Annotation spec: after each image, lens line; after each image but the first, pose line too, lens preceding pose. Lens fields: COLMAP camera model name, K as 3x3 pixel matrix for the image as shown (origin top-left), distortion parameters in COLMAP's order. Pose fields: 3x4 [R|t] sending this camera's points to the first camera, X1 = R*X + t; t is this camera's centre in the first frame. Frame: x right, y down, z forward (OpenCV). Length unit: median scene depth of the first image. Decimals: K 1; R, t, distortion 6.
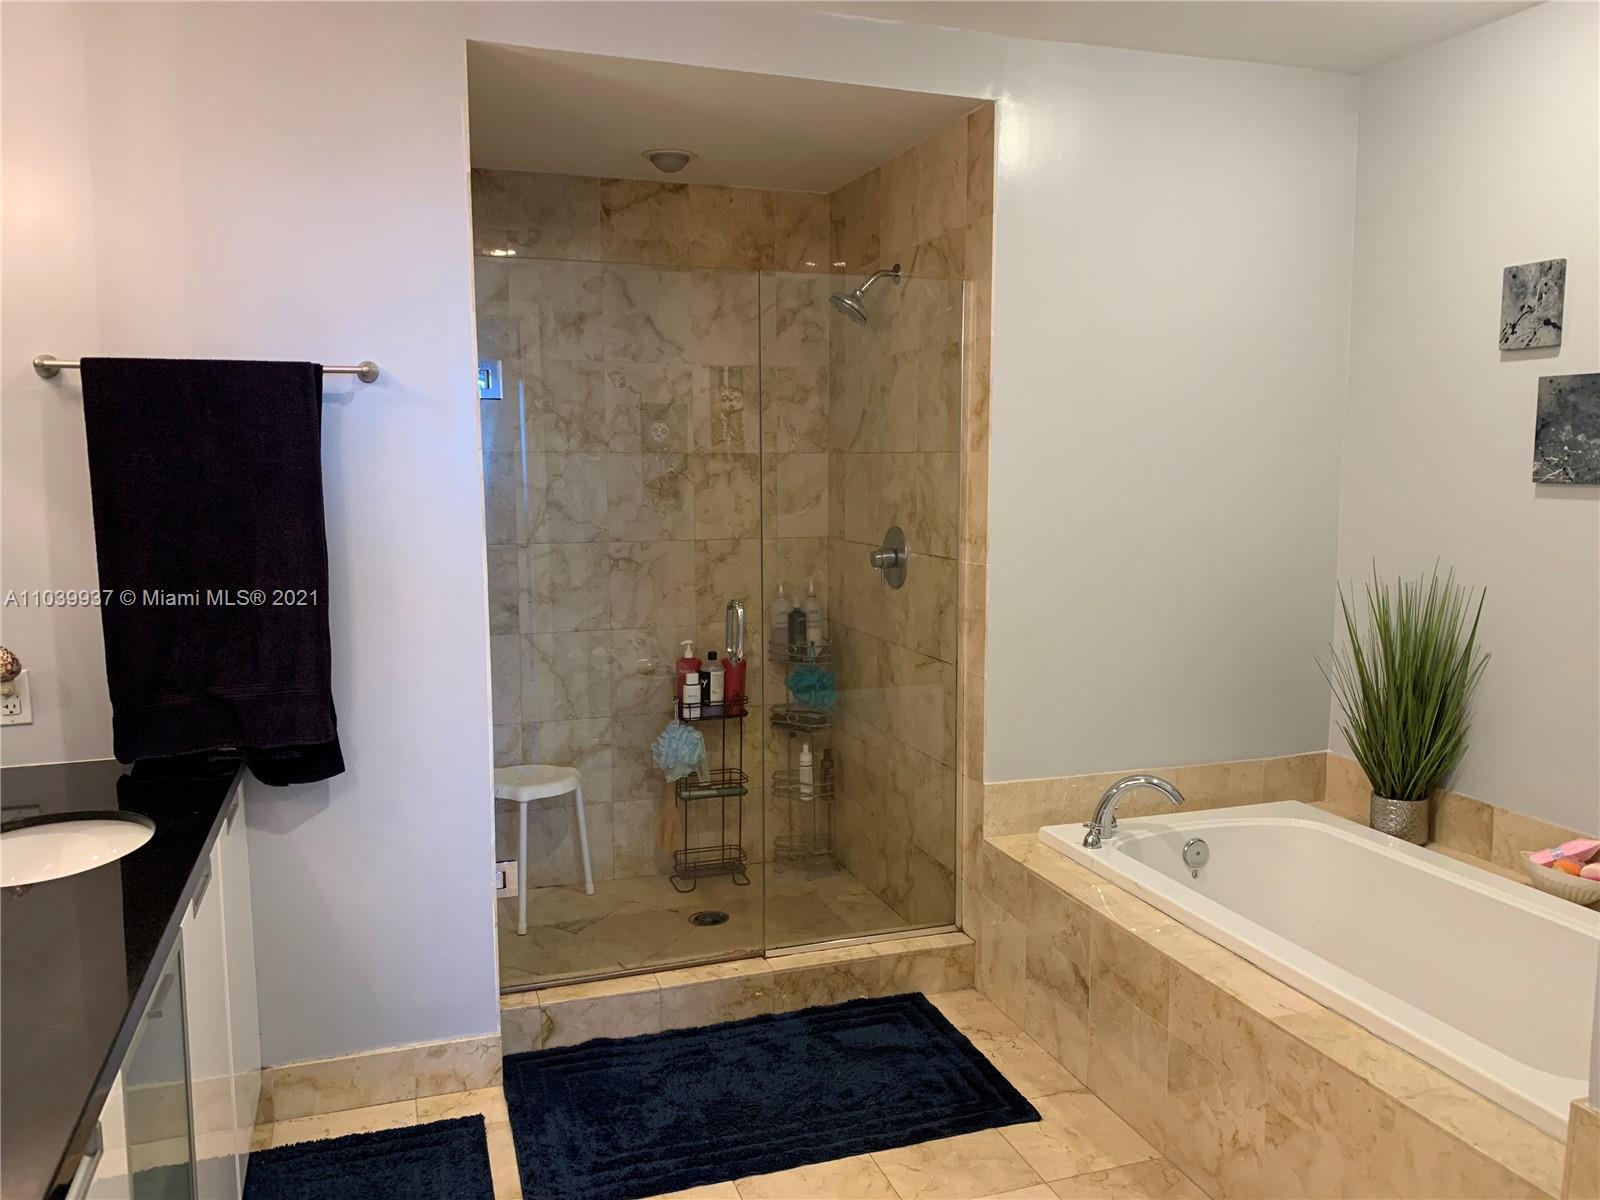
lens RADIAL K [[1206.6, 0, 797.7], [0, 1206.6, 605.1], [0, 0, 1]] dist [-0.002126, -0.002134]
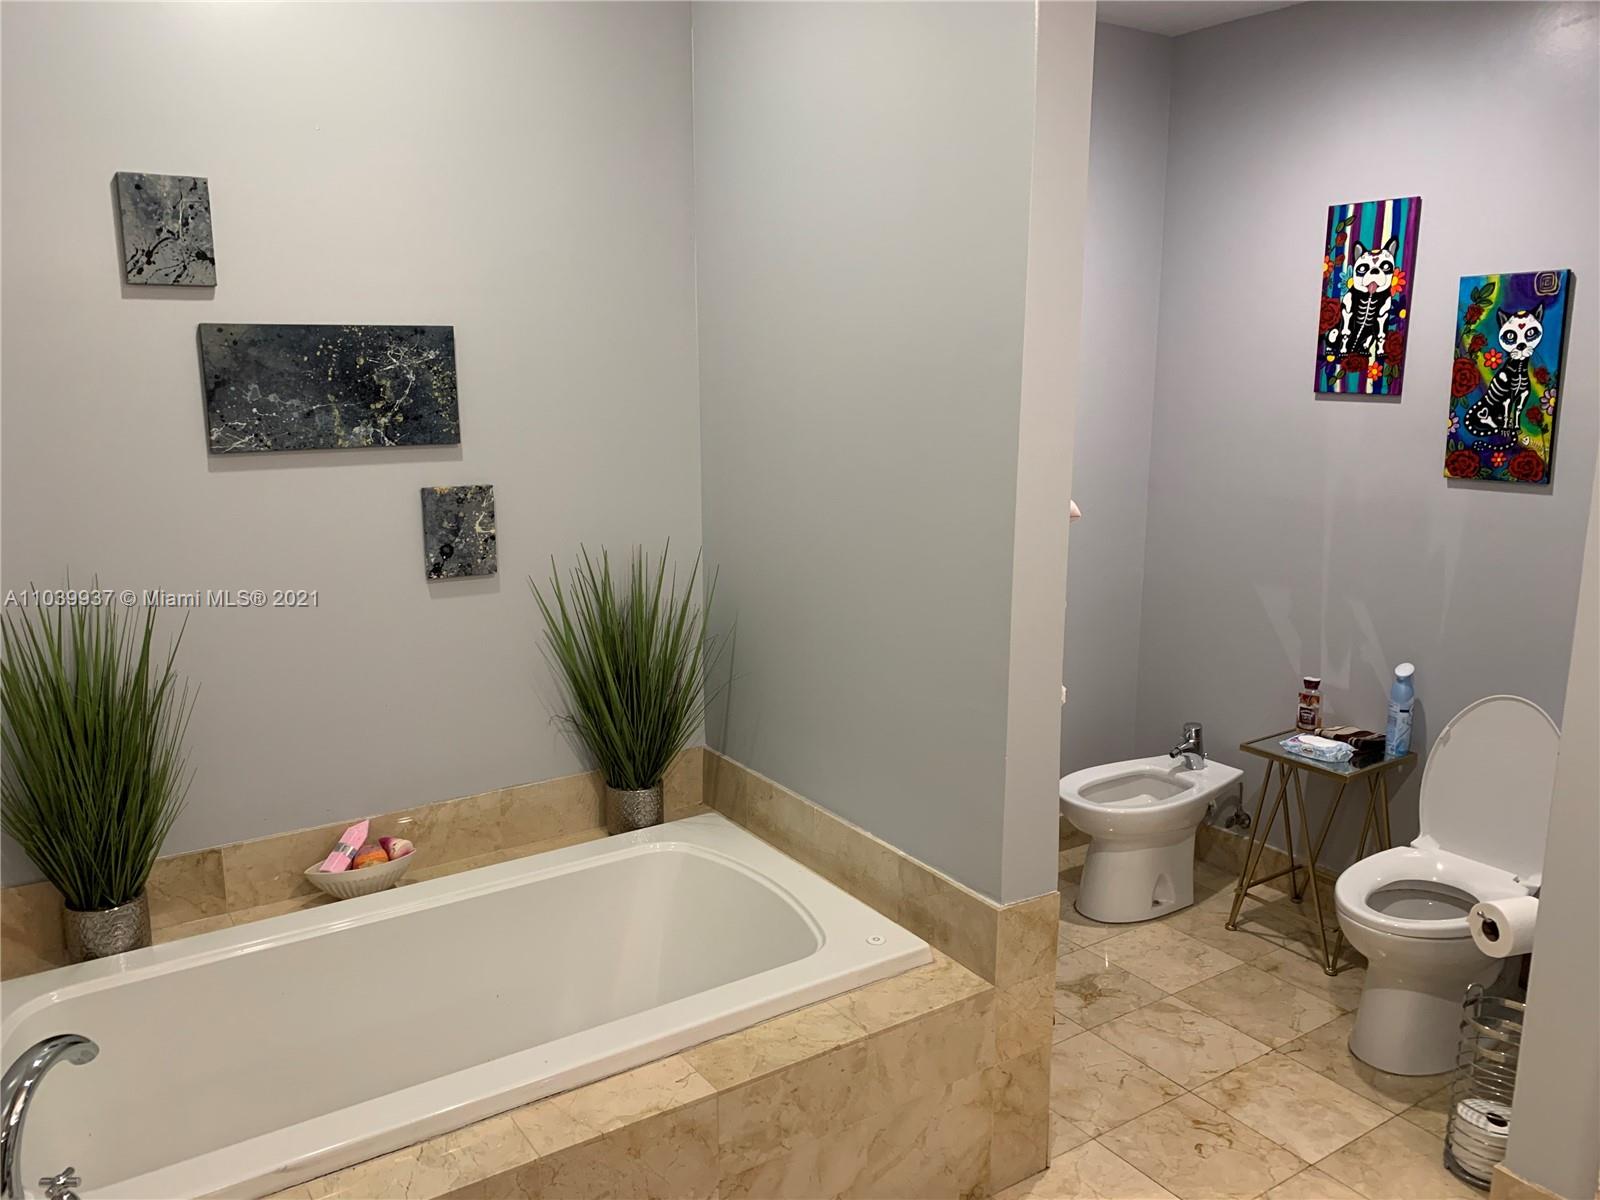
lens RADIAL K [[1228.6, 0, 809.2], [0, 1228.6, 598.6], [0, 0, 1]] dist [0.008205, -0.011413]
pose [[-0.251927, -0.189258, 0.949060, -0.276782], [0.118744, 0.967235, 0.224403, -0.132815], [-0.960434, 0.169228, -0.221200, 0.740475]]
